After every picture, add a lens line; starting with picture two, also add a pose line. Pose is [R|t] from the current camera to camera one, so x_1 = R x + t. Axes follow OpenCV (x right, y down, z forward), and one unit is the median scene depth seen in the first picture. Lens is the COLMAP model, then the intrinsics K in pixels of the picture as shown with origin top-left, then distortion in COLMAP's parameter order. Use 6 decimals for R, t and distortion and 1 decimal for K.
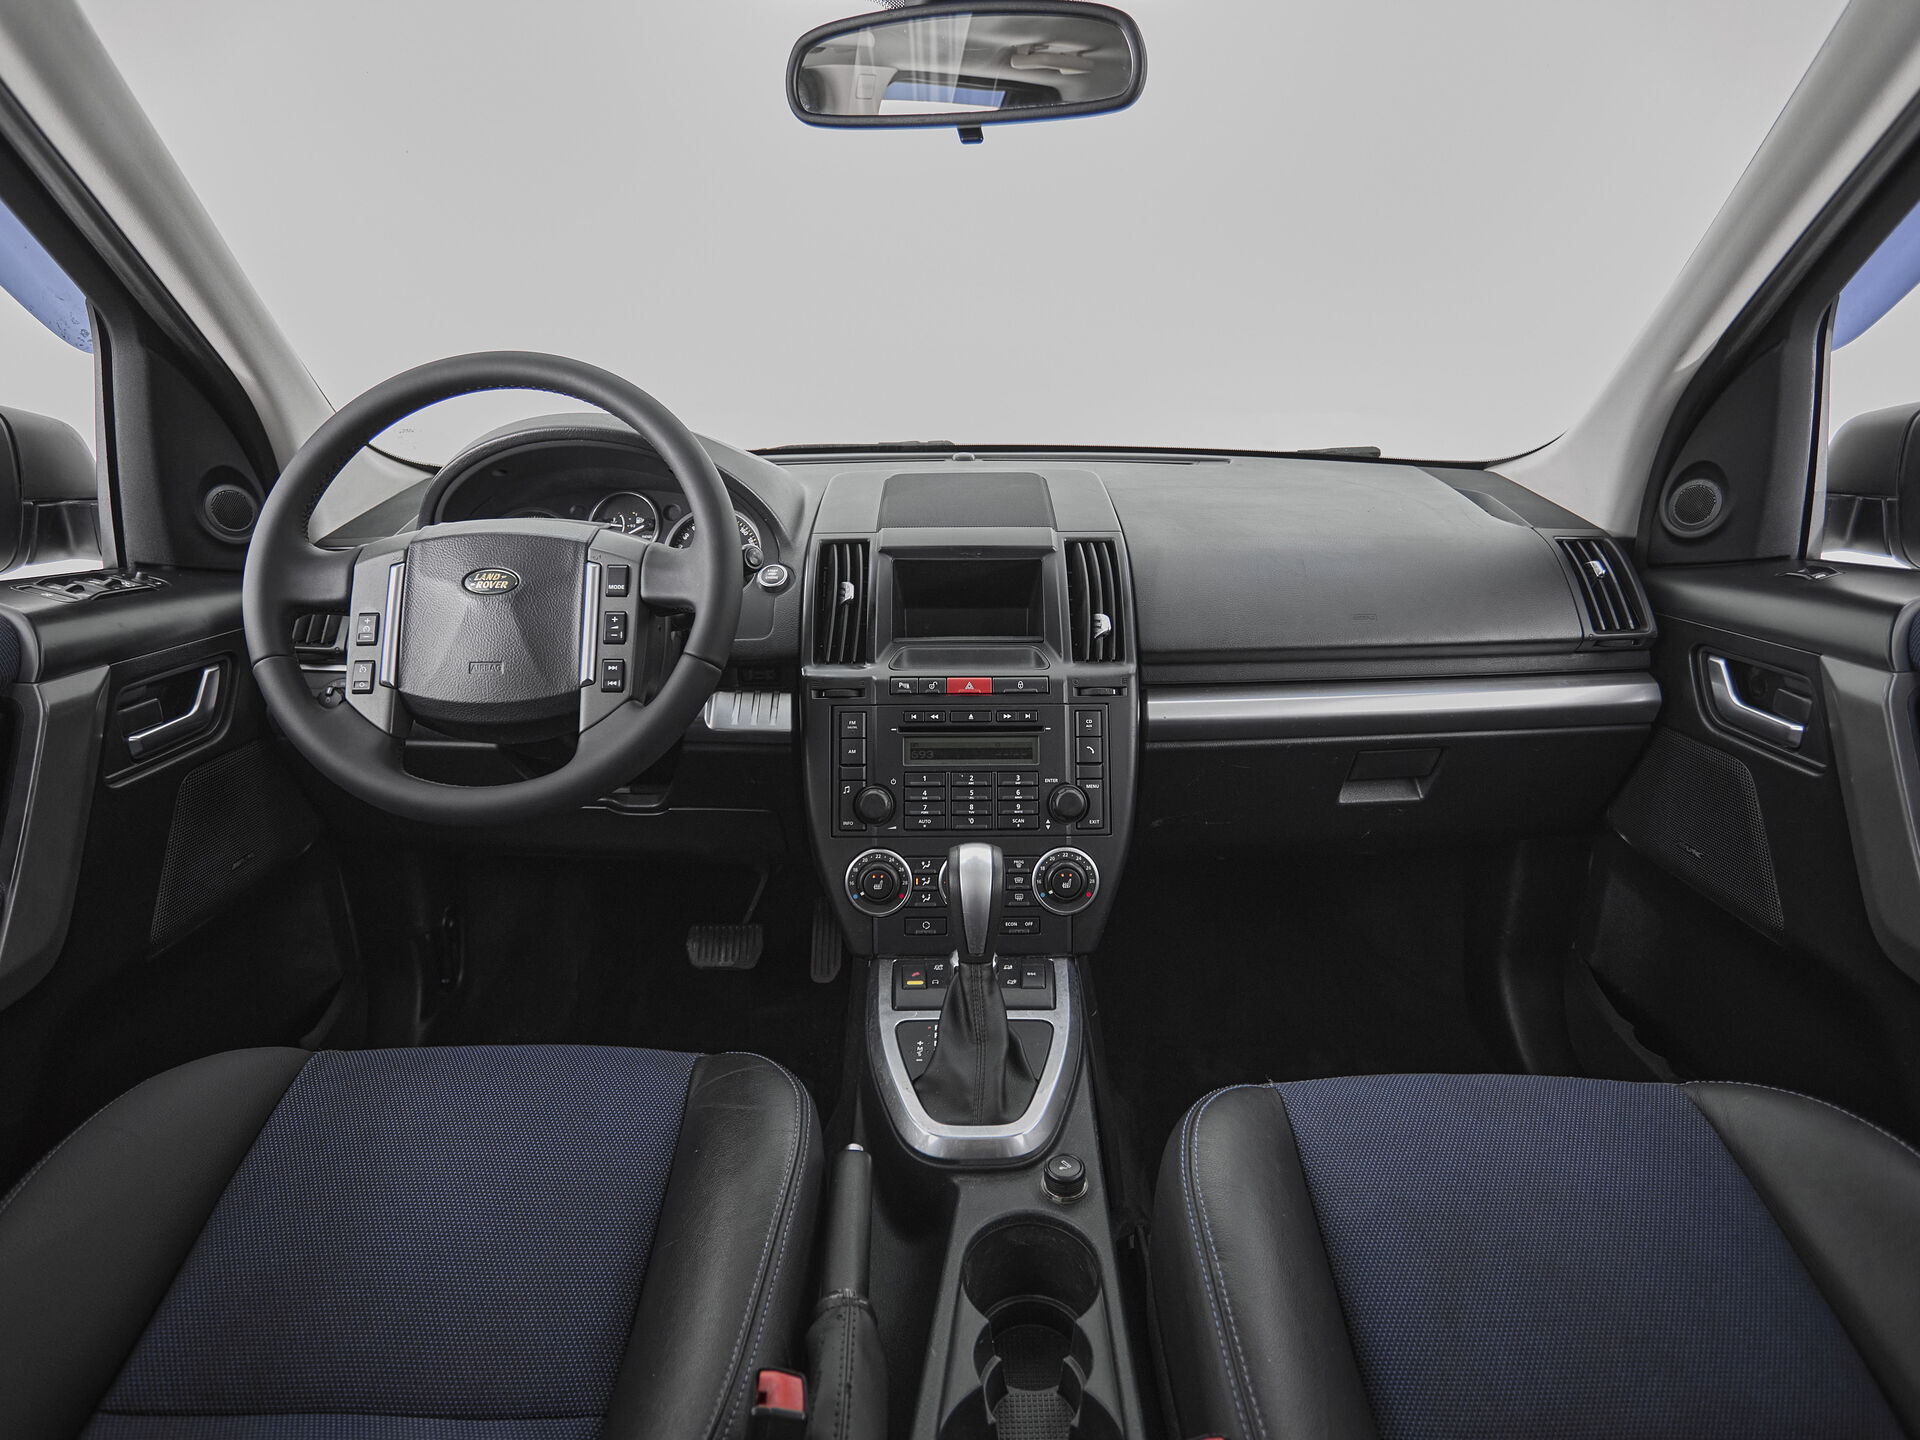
lens RADIAL K [[1031.7, 0, 960.0], [0, 1031.7, 720.0], [0, 0, 1]] dist [-0.000332, -0.001075]
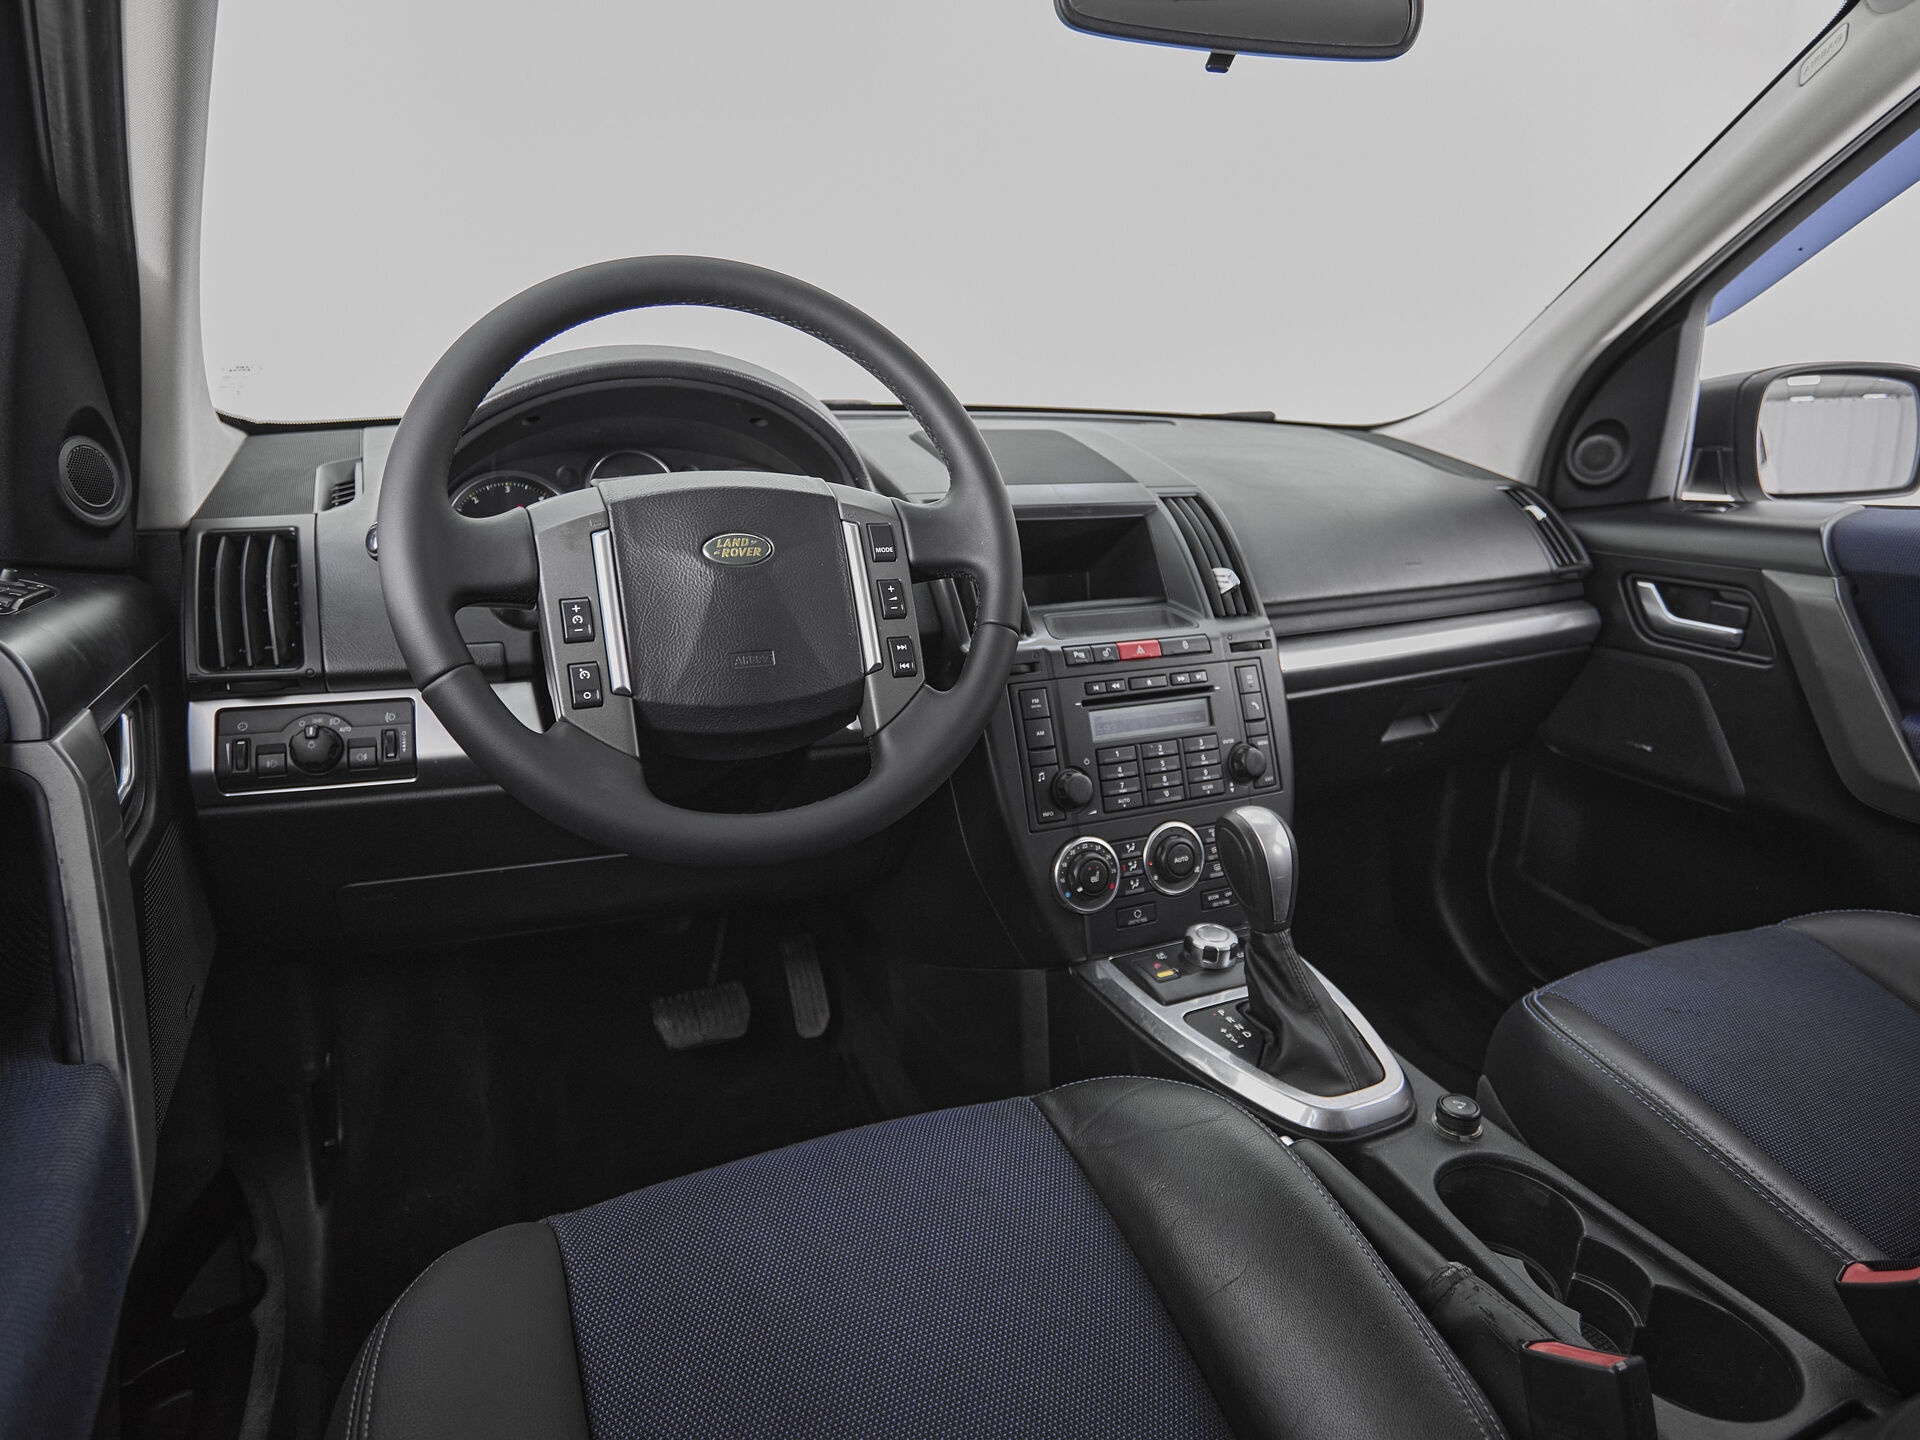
lens RADIAL K [[1138.6, 0, 960.9], [0, 1138.6, 692.4], [0, 0, 1]] dist [0.001444, -0.000916]
pose [[0.907418, -0.089374, 0.410616, -0.564967], [0.104369, 0.994437, -0.014197, 0.002506], [-0.407063, 0.055739, 0.911698, 0.134534]]
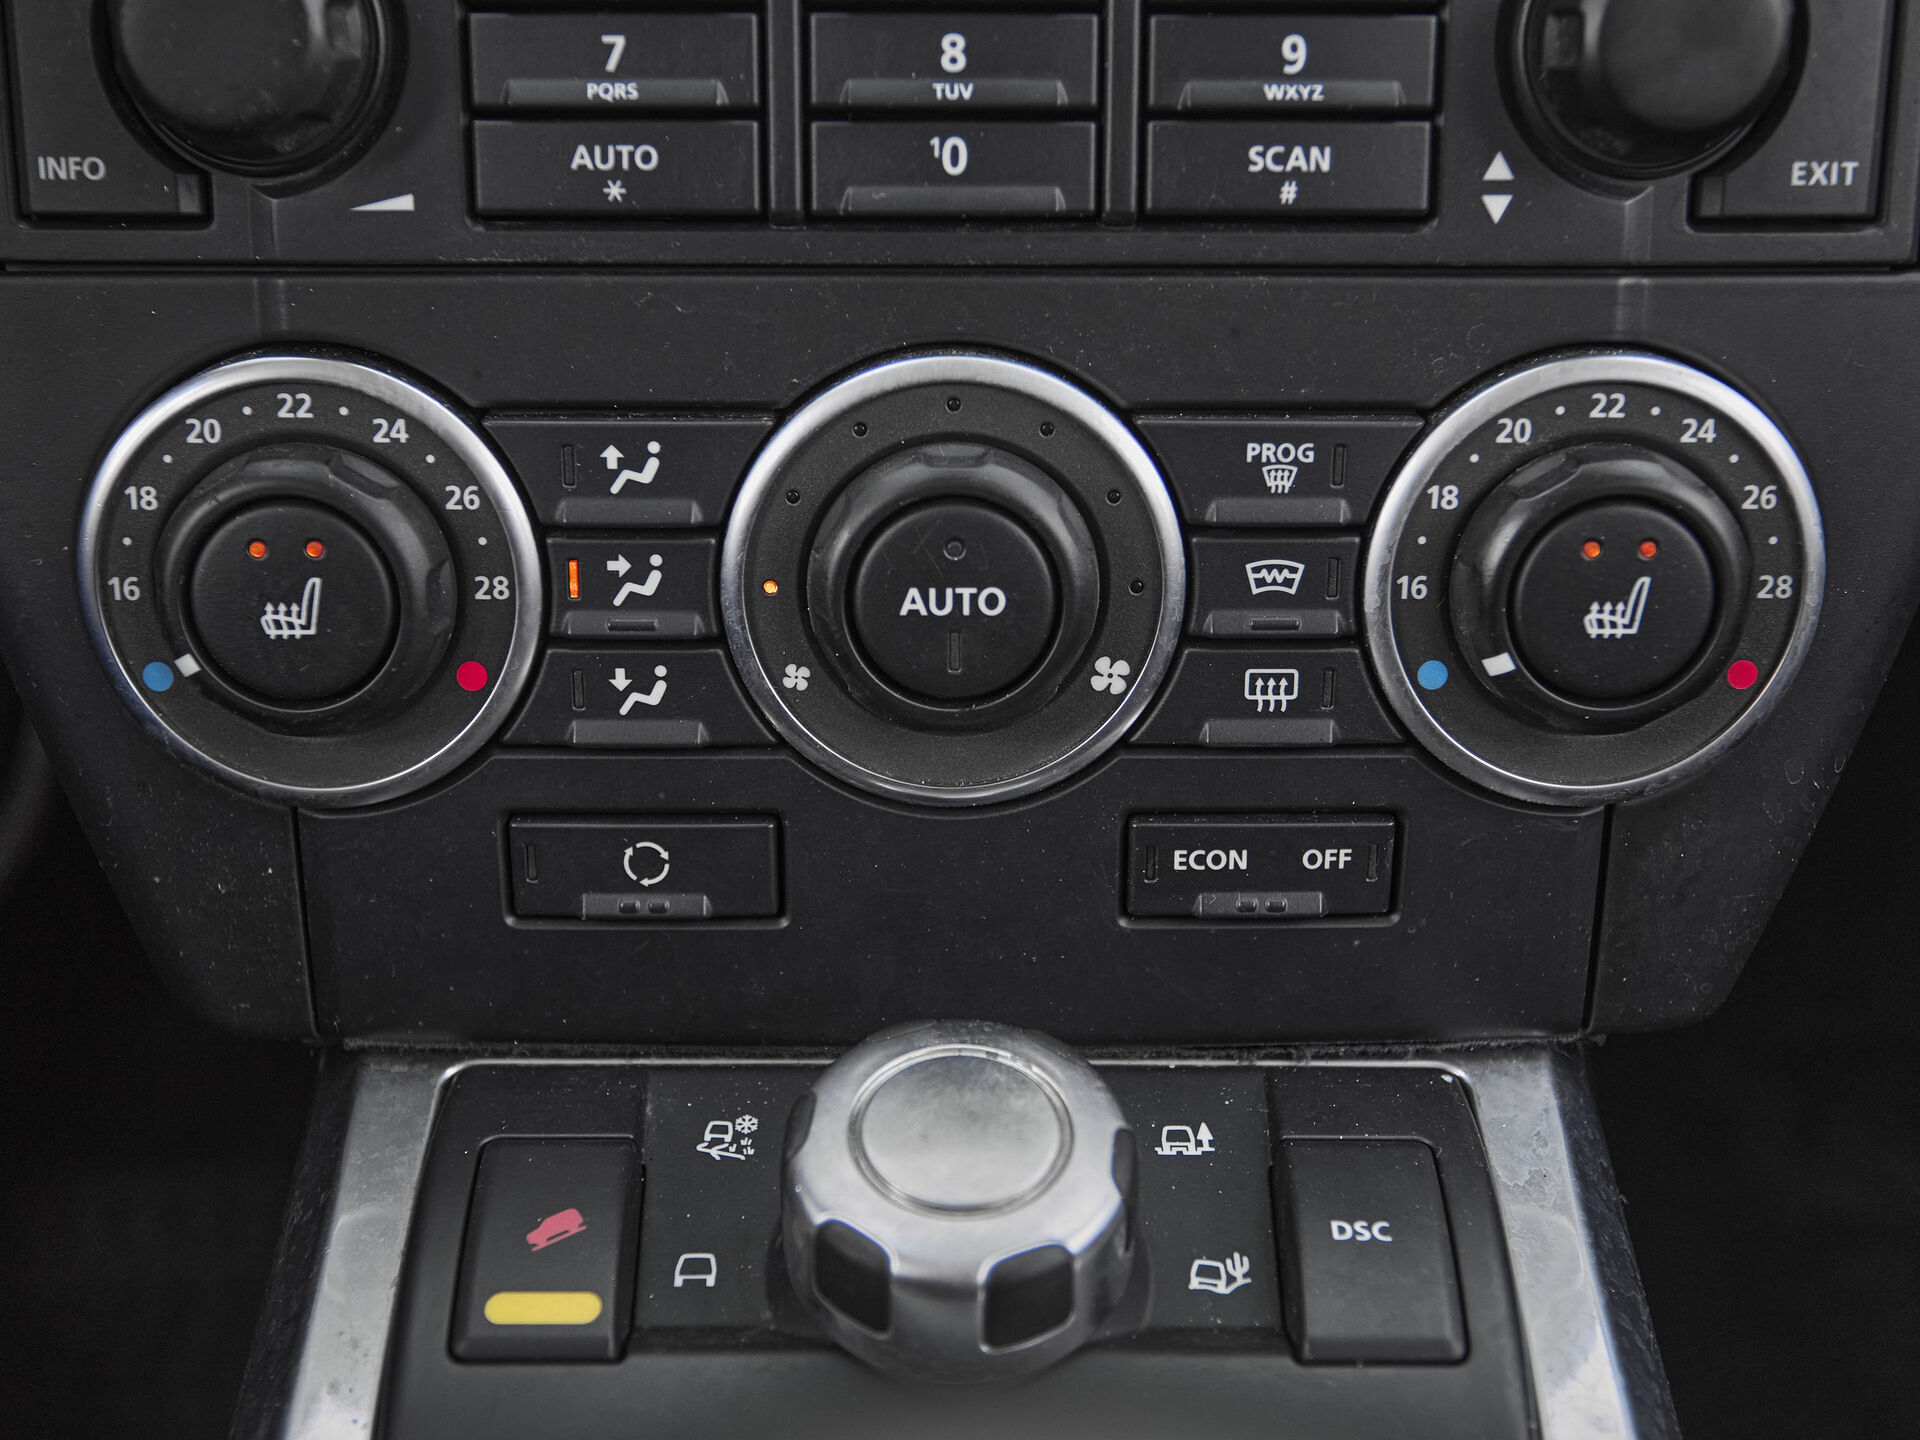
lens RADIAL K [[1959.6, 0, 957.1], [0, 1959.6, 644.1], [0, 0, 1]] dist [-0.010259, -0.007519]
pose [[0.999962, 0.006371, 0.005954, 0.010521], [-0.007614, 0.970712, 0.240125, 0.097442], [-0.004250, -0.240161, 0.970724, 0.722944]]
